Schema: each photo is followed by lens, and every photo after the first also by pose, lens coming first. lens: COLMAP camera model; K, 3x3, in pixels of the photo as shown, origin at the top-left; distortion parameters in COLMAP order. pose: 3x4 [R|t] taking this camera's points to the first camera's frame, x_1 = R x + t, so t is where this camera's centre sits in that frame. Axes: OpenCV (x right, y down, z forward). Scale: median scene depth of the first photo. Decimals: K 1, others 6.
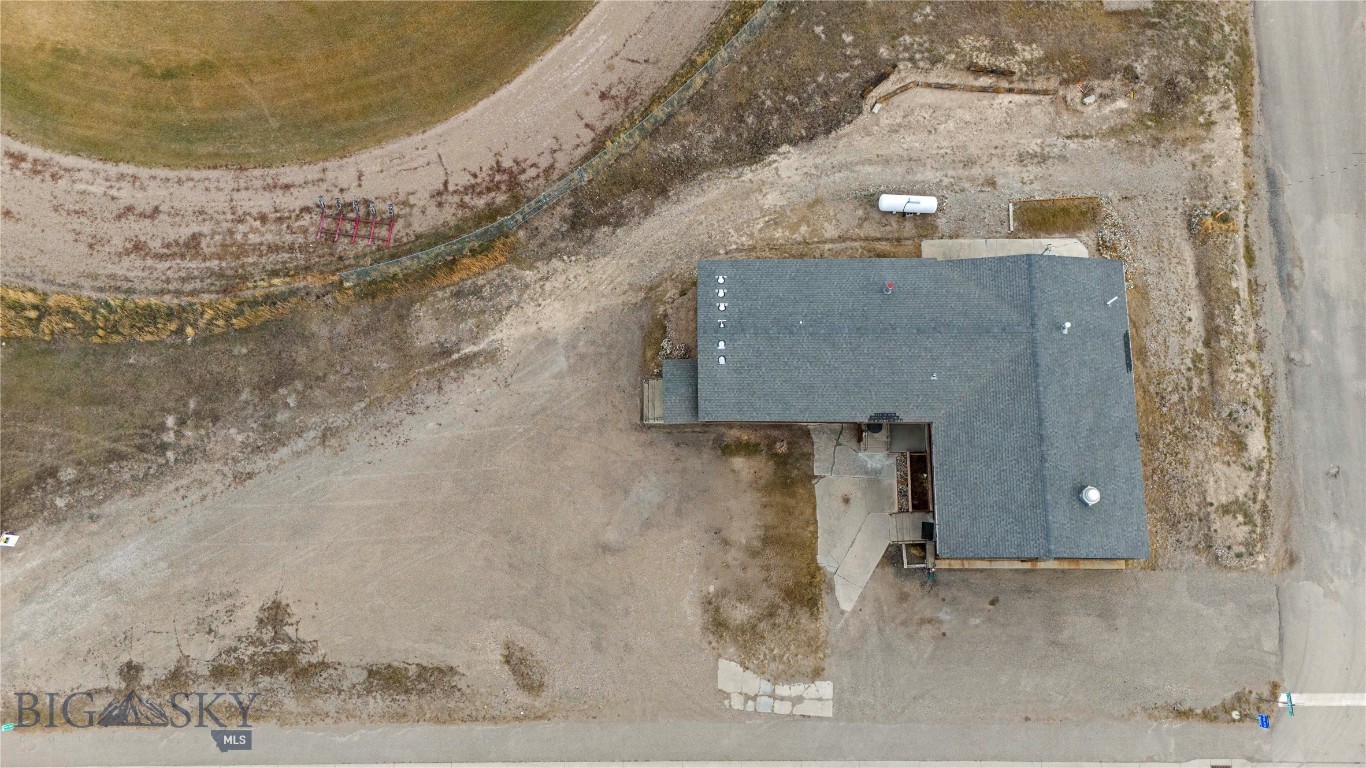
lens RADIAL K [[999.5, 0, 672.8], [0, 999.5, 389.2], [0, 0, 1]] dist [0.073130, -0.064935]
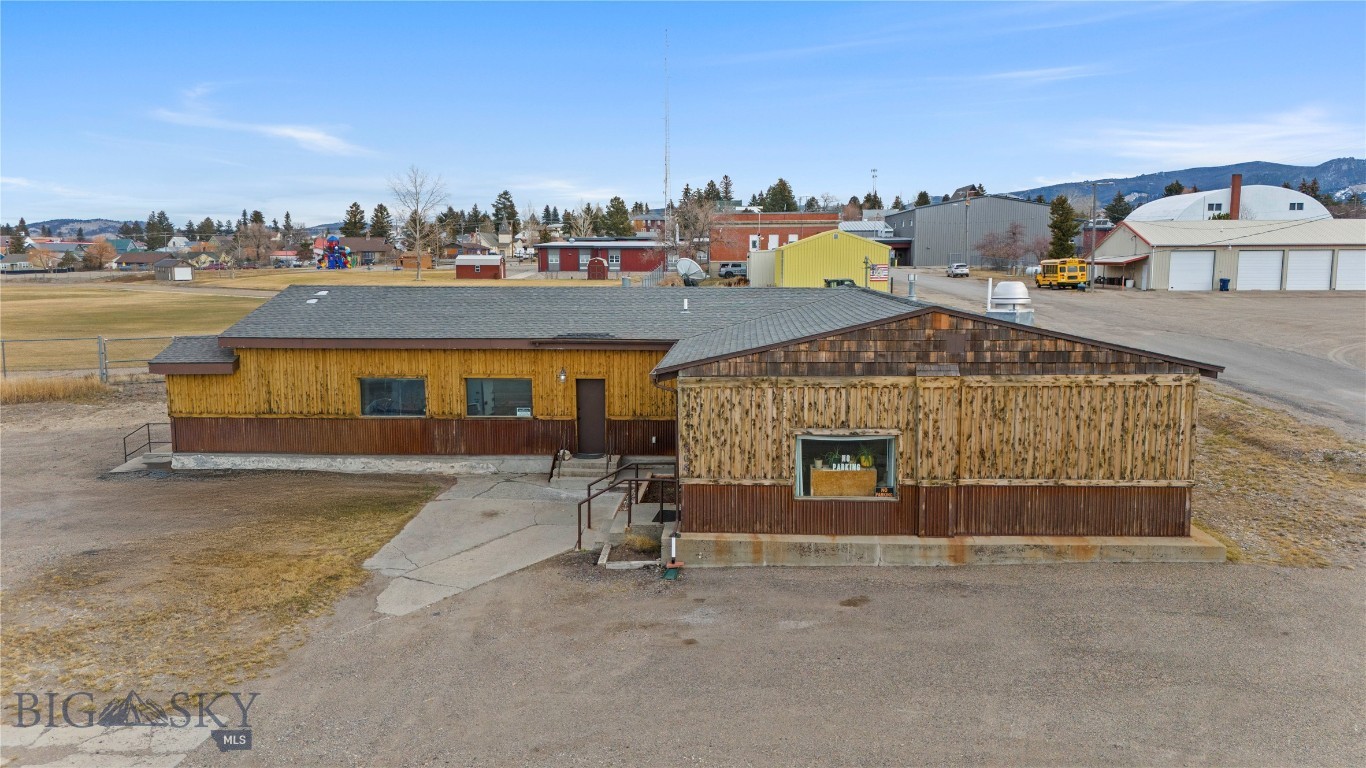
lens RADIAL K [[999.5, 0, 682.1], [0, 999.5, 387.2], [0, 0, 1]] dist [0.073130, -0.064935]
pose [[0.998173, 0.027100, -0.053995, 0.273112], [-0.059884, 0.325664, -0.943587, 0.479293], [-0.007987, 0.945097, 0.326692, 0.815366]]
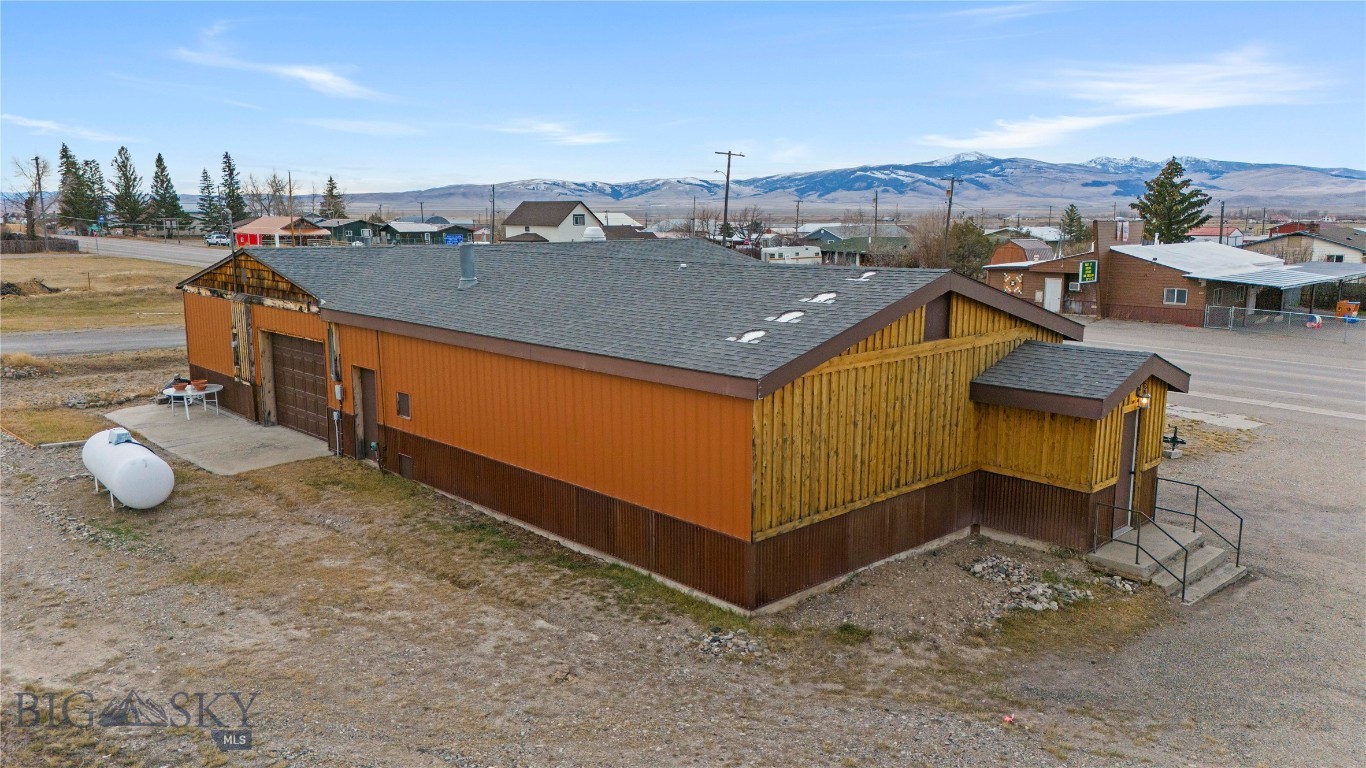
lens RADIAL K [[999.5, 0, 684.7], [0, 999.5, 385.3], [0, 0, 1]] dist [0.073130, -0.064935]
pose [[-0.688385, -0.102567, 0.718057, -0.125398], [0.713561, 0.081964, 0.695782, -0.296643], [-0.130220, 0.991343, 0.016765, 0.983199]]
